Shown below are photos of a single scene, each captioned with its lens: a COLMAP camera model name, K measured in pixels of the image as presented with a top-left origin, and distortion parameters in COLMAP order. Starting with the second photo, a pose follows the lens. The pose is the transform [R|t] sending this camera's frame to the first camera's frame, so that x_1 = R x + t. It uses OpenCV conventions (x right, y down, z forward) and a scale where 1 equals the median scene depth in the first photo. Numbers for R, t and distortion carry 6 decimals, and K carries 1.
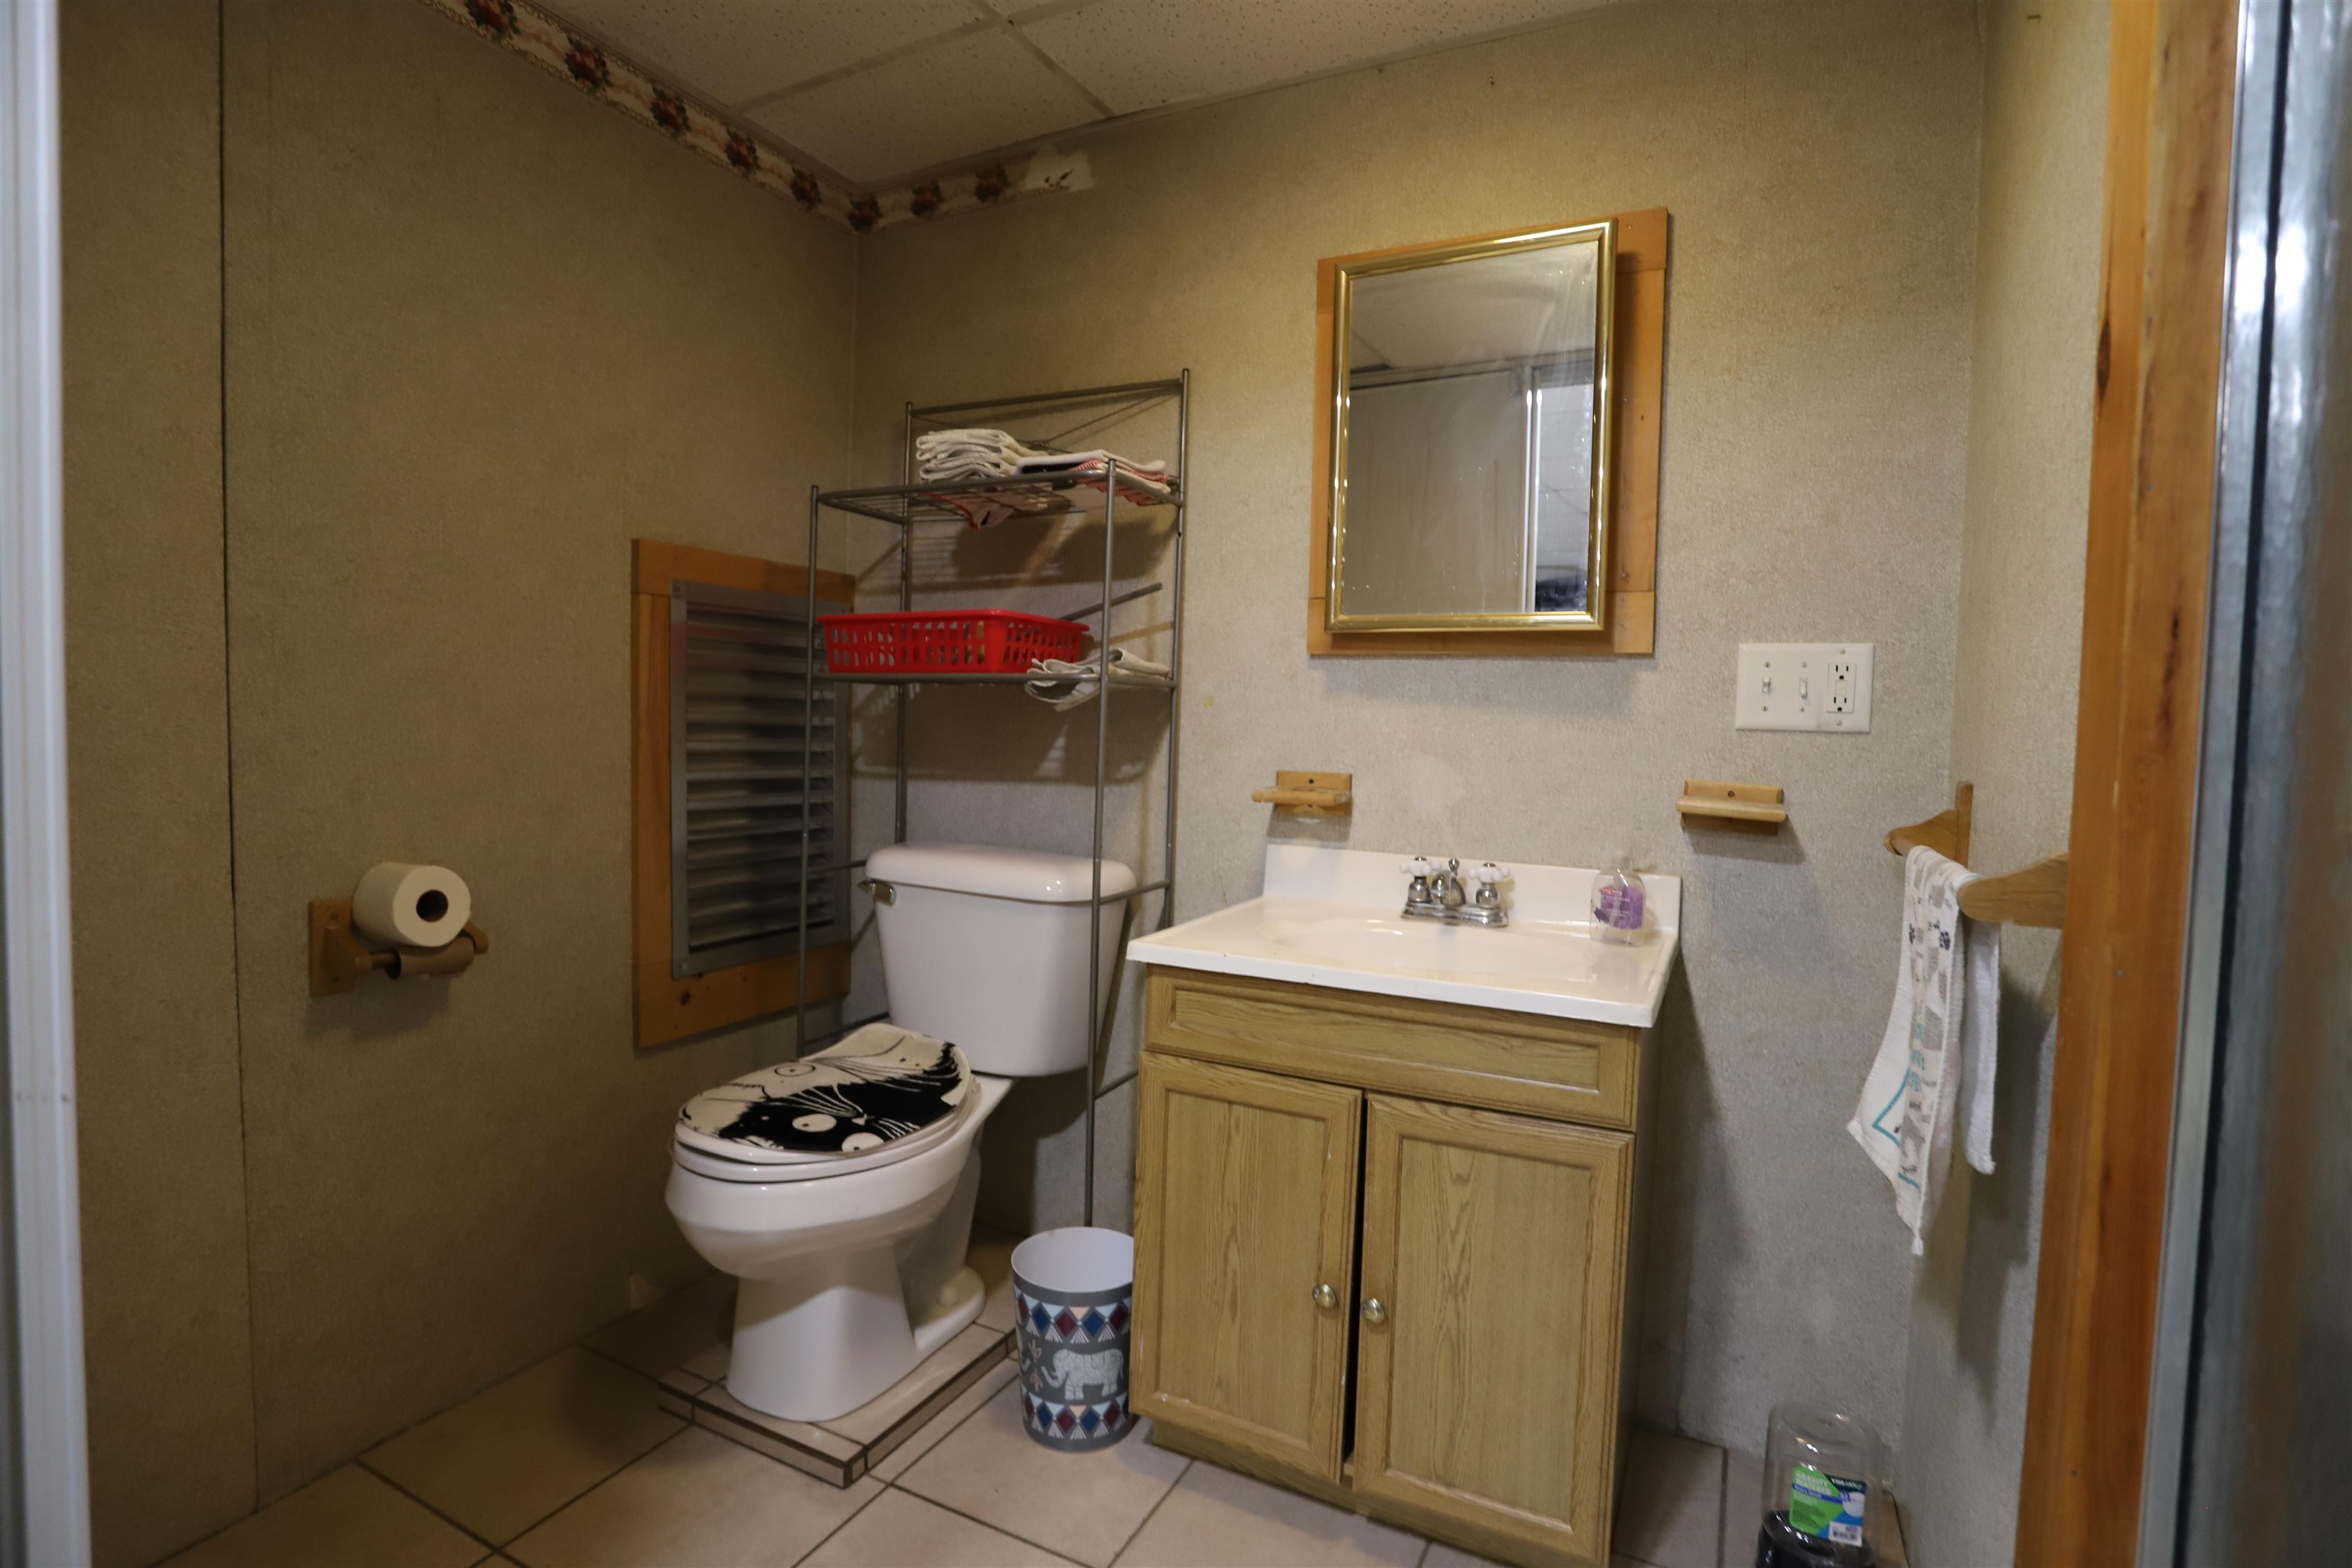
lens RADIAL K [[1148.0, 0, 1175.0], [0, 1148.0, 777.7], [0, 0, 1]] dist [-0.079340, 0.034909]
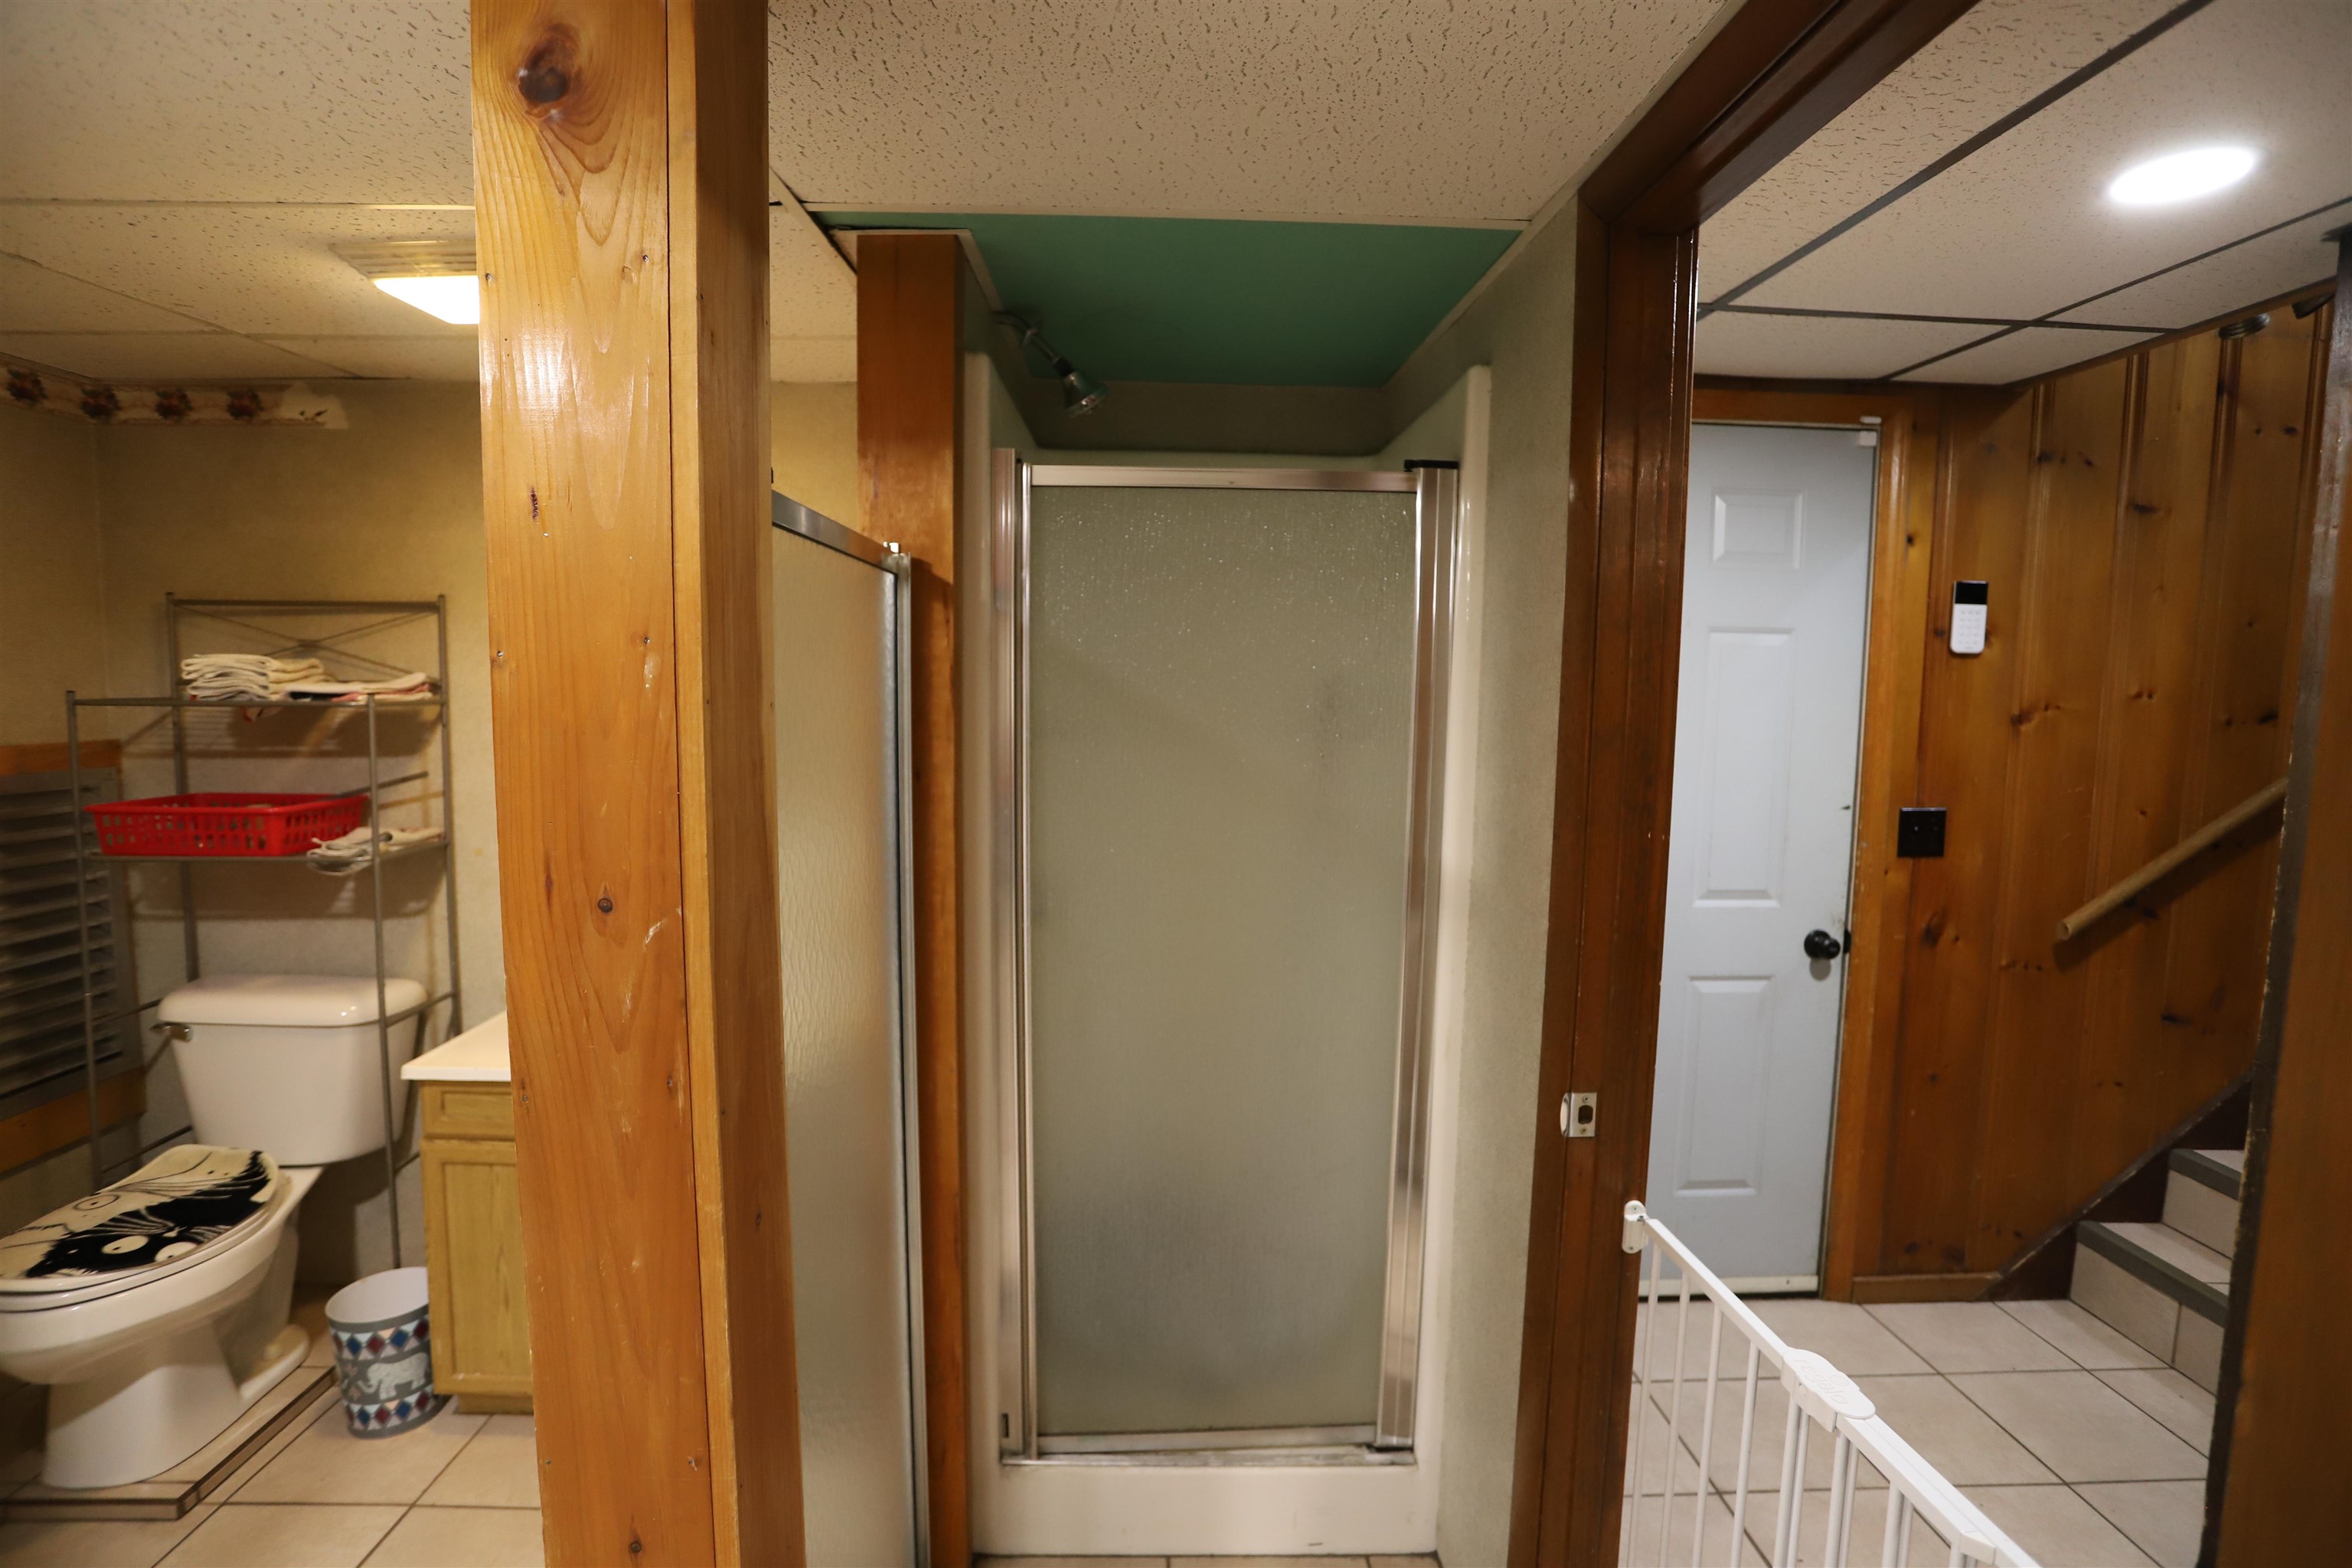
lens RADIAL K [[1142.2, 0, 1179.2], [0, 1142.2, 777.2], [0, 0, 1]] dist [-0.055297, 0.019184]
pose [[0.878550, -0.055388, 0.474429, 0.142388], [0.033077, 0.997924, 0.055253, -0.216141], [-0.476504, -0.032850, 0.878558, -0.548073]]
